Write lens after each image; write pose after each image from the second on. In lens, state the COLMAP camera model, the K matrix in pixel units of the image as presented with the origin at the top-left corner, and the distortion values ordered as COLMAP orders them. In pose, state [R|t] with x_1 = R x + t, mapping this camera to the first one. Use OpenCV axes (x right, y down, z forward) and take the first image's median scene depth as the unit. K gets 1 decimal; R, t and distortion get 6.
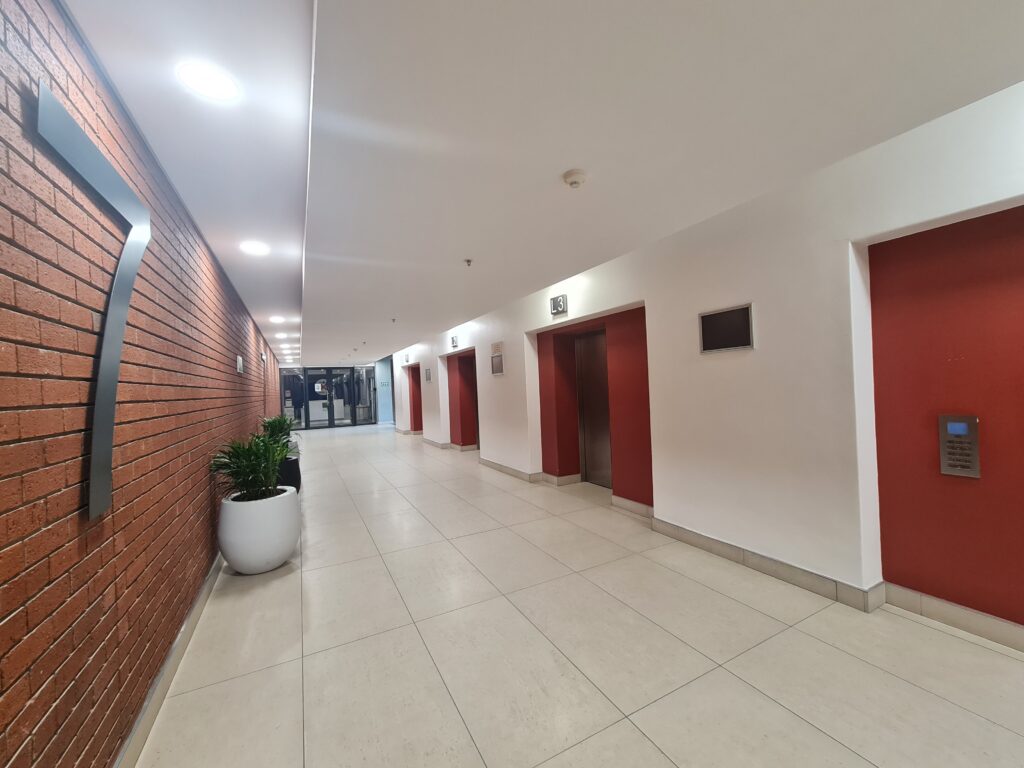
lens RADIAL K [[415.3, 0, 512.0], [0, 415.3, 384.0], [0, 0, 1]] dist [-0.000823, -0.000106]
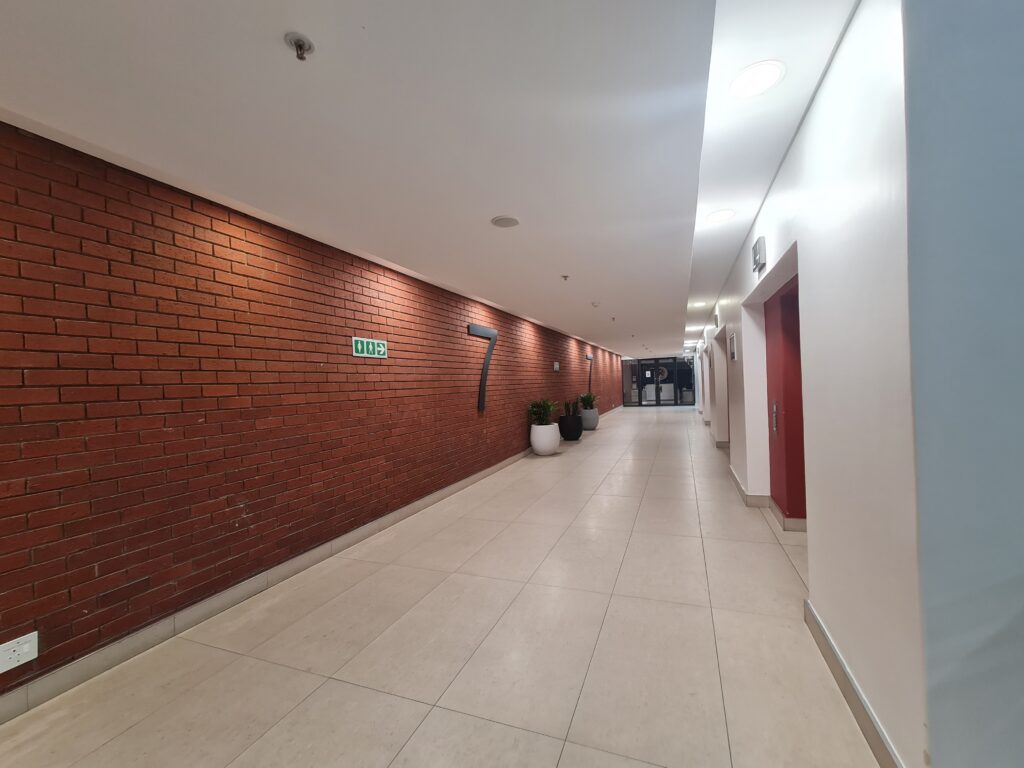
lens RADIAL K [[415.3, 0, 512.0], [0, 415.3, 384.0], [0, 0, 1]] dist [-0.000823, -0.000106]
pose [[0.648831, 0.013242, -0.760818, 0.233019], [0.017253, 0.999336, 0.032107, -0.009730], [0.760737, -0.033958, 0.648171, -0.146255]]
